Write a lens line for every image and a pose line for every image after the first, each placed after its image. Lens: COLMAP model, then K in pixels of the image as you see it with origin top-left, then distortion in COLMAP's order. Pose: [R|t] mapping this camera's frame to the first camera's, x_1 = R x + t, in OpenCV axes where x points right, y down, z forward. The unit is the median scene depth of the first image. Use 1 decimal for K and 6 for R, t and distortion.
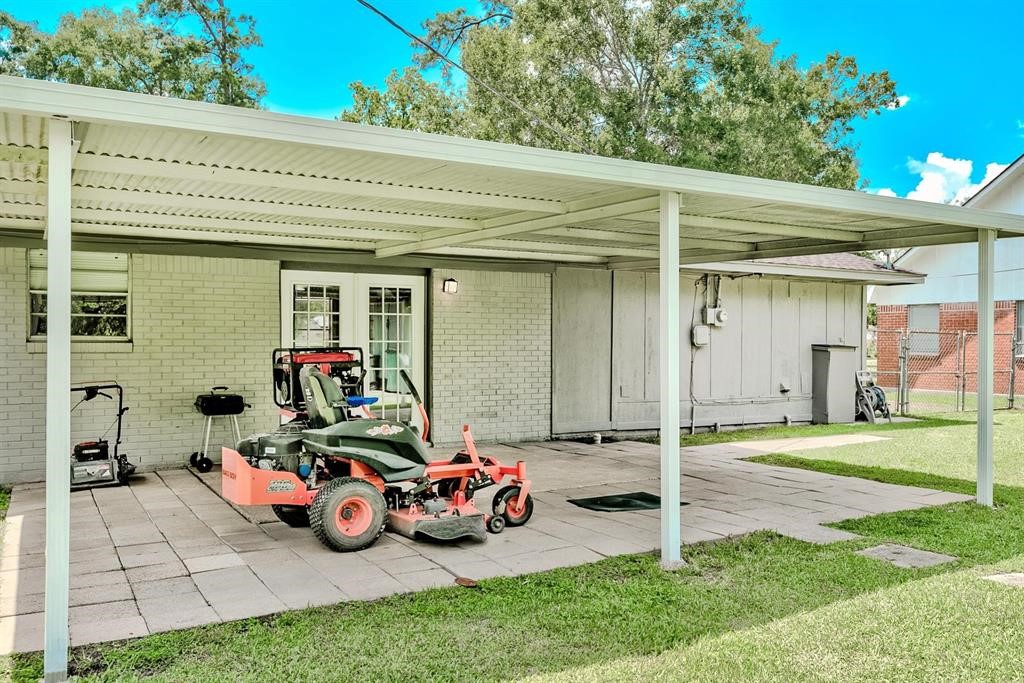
lens RADIAL K [[831.7, 0, 506.8], [0, 831.7, 340.4], [0, 0, 1]] dist [0.006944, 0.005174]
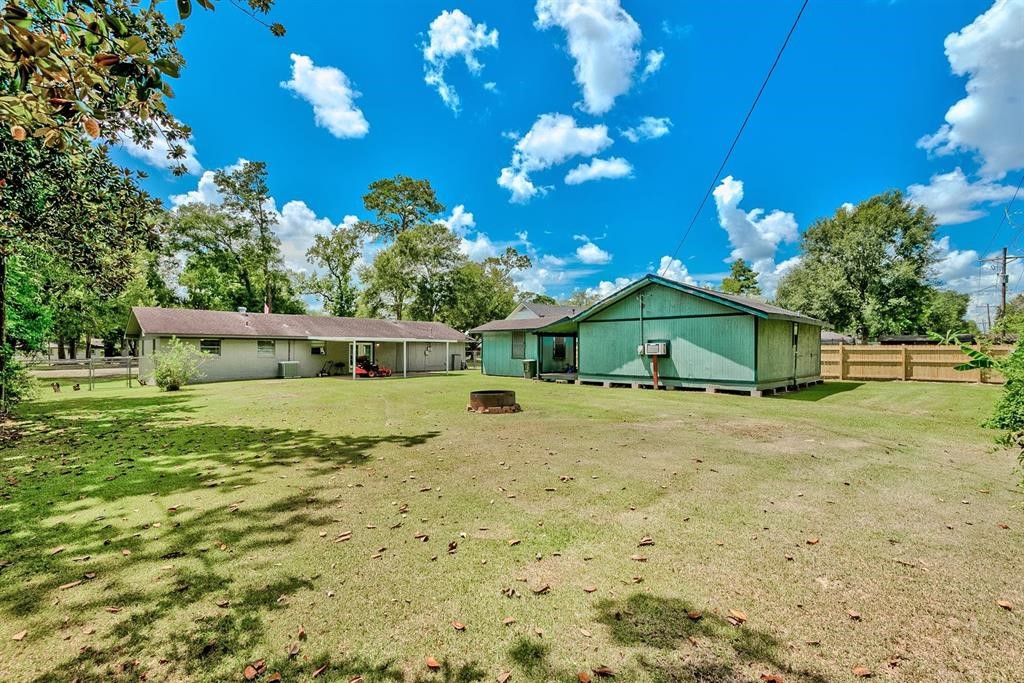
lens RADIAL K [[459.5, 0, 508.3], [0, 459.5, 347.4], [0, 0, 1]] dist [0.009478, -0.006330]
pose [[0.967198, -0.001093, 0.254019, -0.000928], [0.000983, 0.999999, 0.000559, -0.044767], [-0.254020, -0.000291, 0.967199, -2.084637]]
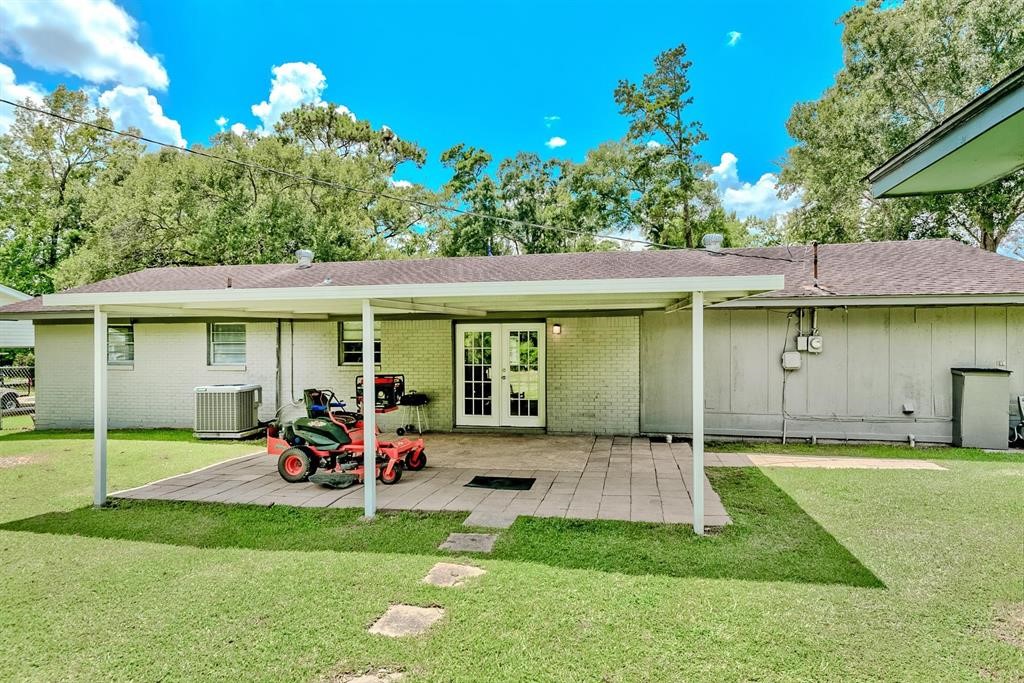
lens RADIAL K [[577.5, 0, 511.0], [0, 577.5, 345.2], [0, 0, 1]] dist [0.021232, -0.000665]
pose [[0.753305, -0.005790, -0.657645, 0.524122], [0.009393, 0.999954, 0.001956, -0.035915], [0.657604, -0.007651, 0.753325, 0.133913]]
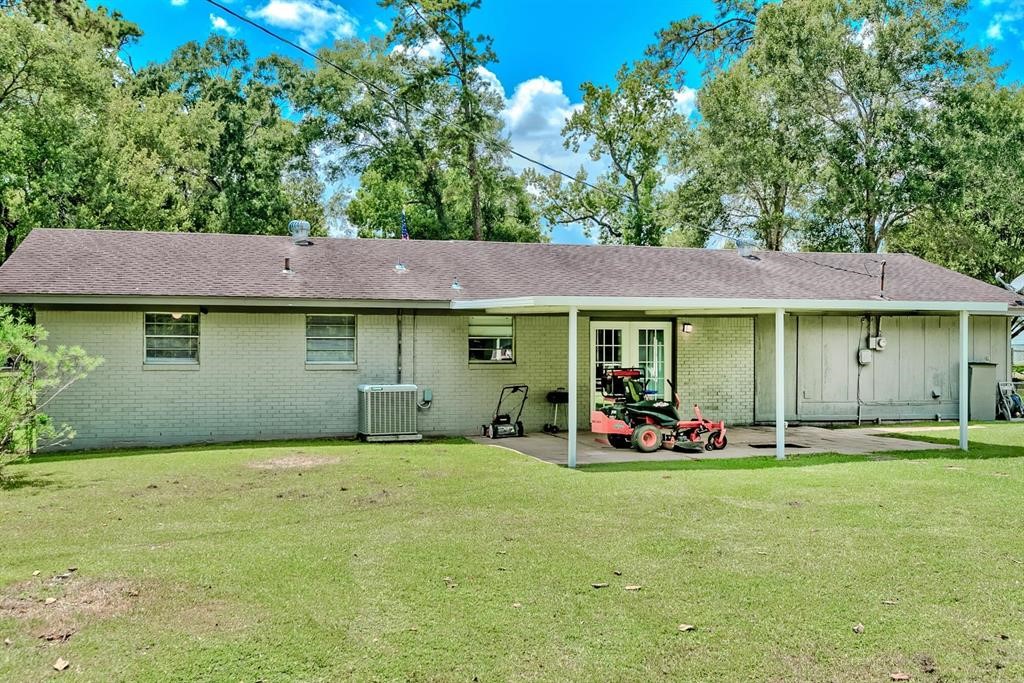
lens RADIAL K [[994.3, 0, 508.0], [0, 994.3, 345.4], [0, 0, 1]] dist [0.002820, 0.001532]
pose [[0.970273, -0.003370, -0.241990, 0.056559], [0.003226, 0.999994, -0.000990, -0.028236], [0.241992, 0.000180, 0.970278, -0.896233]]
